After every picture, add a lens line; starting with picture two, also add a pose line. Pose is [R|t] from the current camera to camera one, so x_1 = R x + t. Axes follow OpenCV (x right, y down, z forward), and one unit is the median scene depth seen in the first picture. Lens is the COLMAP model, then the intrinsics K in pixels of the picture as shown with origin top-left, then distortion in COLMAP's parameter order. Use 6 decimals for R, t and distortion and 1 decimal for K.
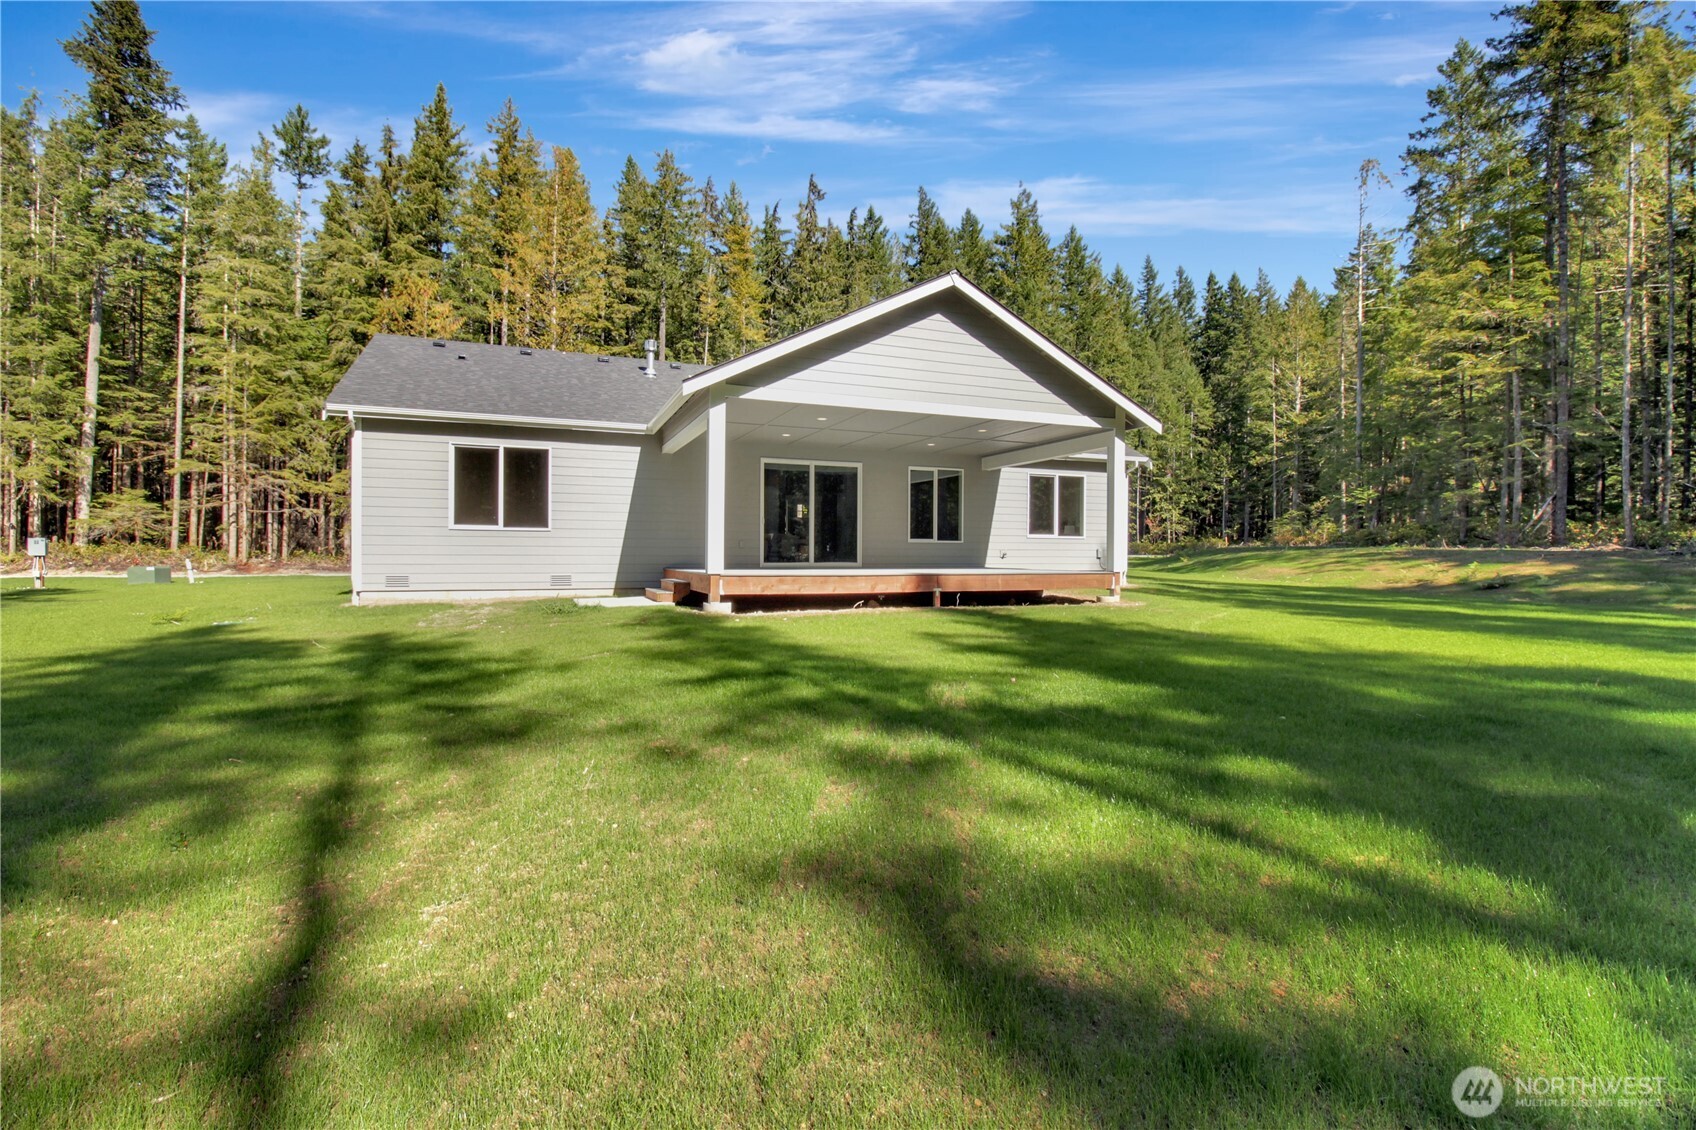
lens RADIAL K [[785.3, 0, 855.4], [0, 785.3, 554.0], [0, 0, 1]] dist [-0.003397, -0.012909]
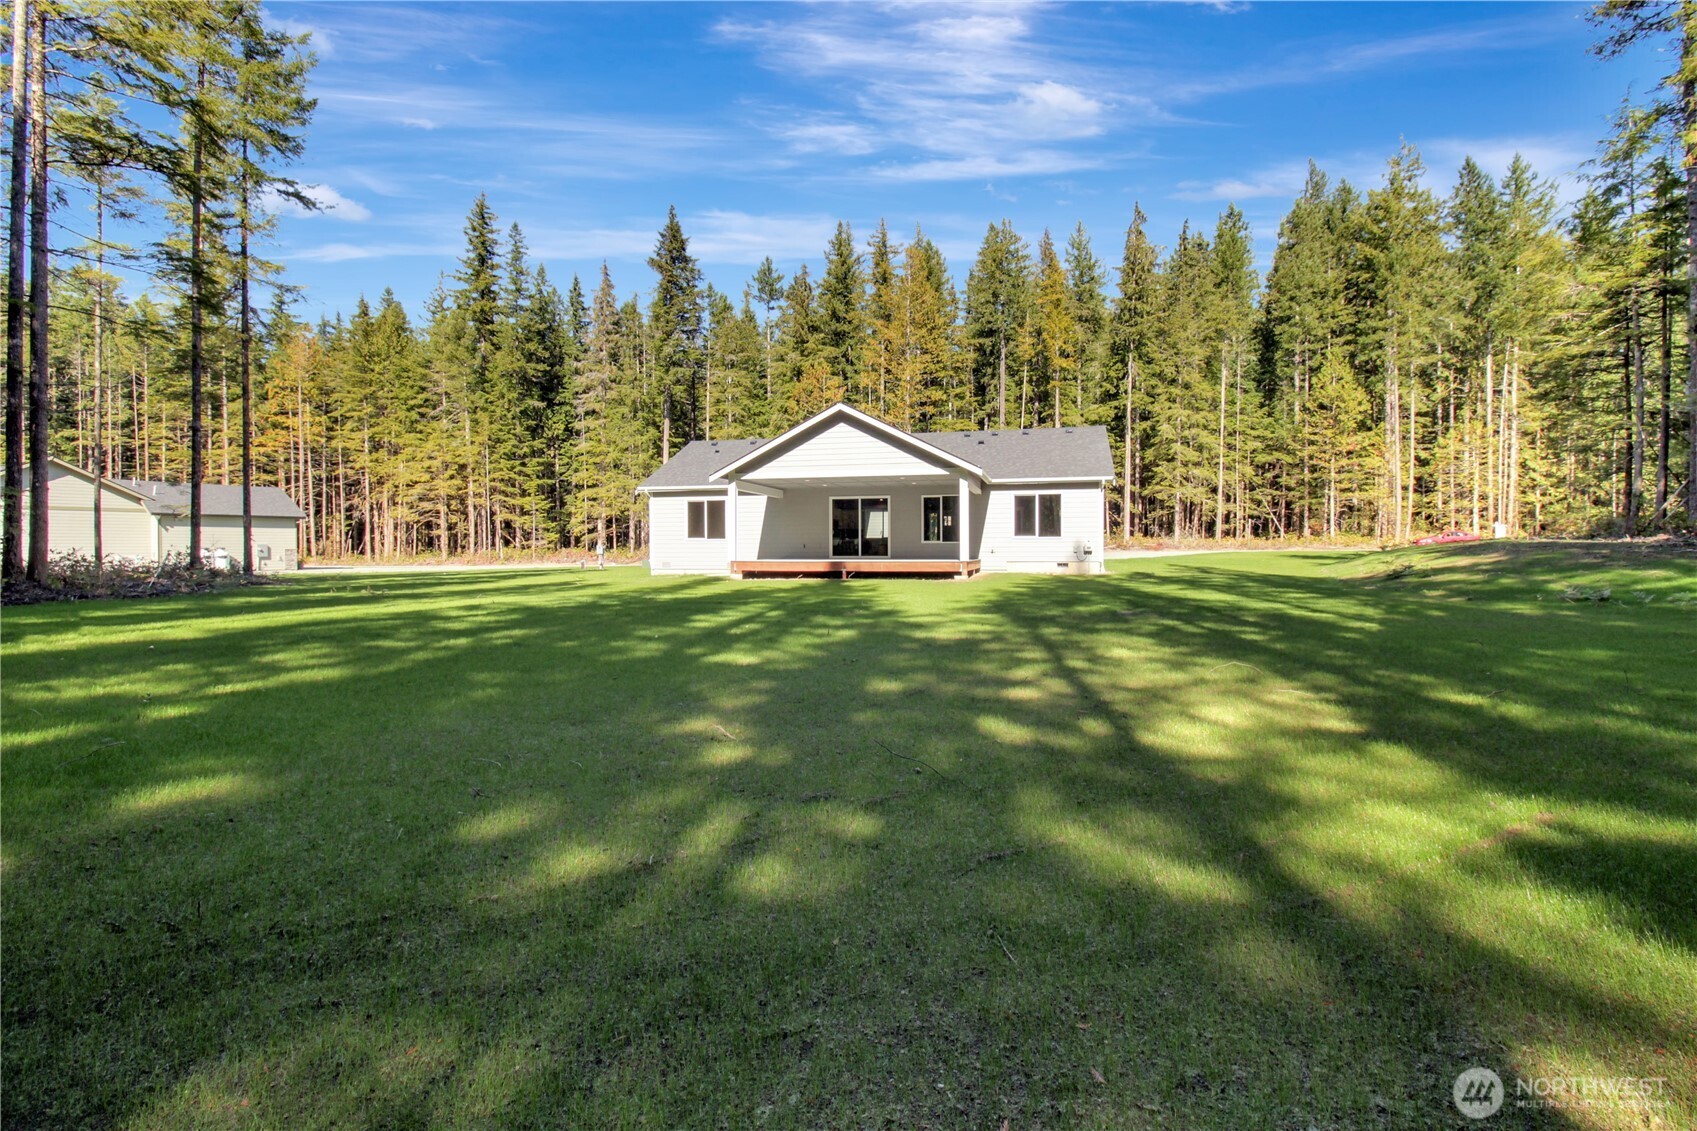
lens RADIAL K [[785.8, 0, 855.9], [0, 785.8, 554.5], [0, 0, 1]] dist [-0.003397, -0.012909]
pose [[0.797806, -0.001751, -0.602911, 0.450336], [0.006383, 0.999964, 0.005541, -0.001245], [0.602880, -0.008269, 0.797789, -0.169035]]
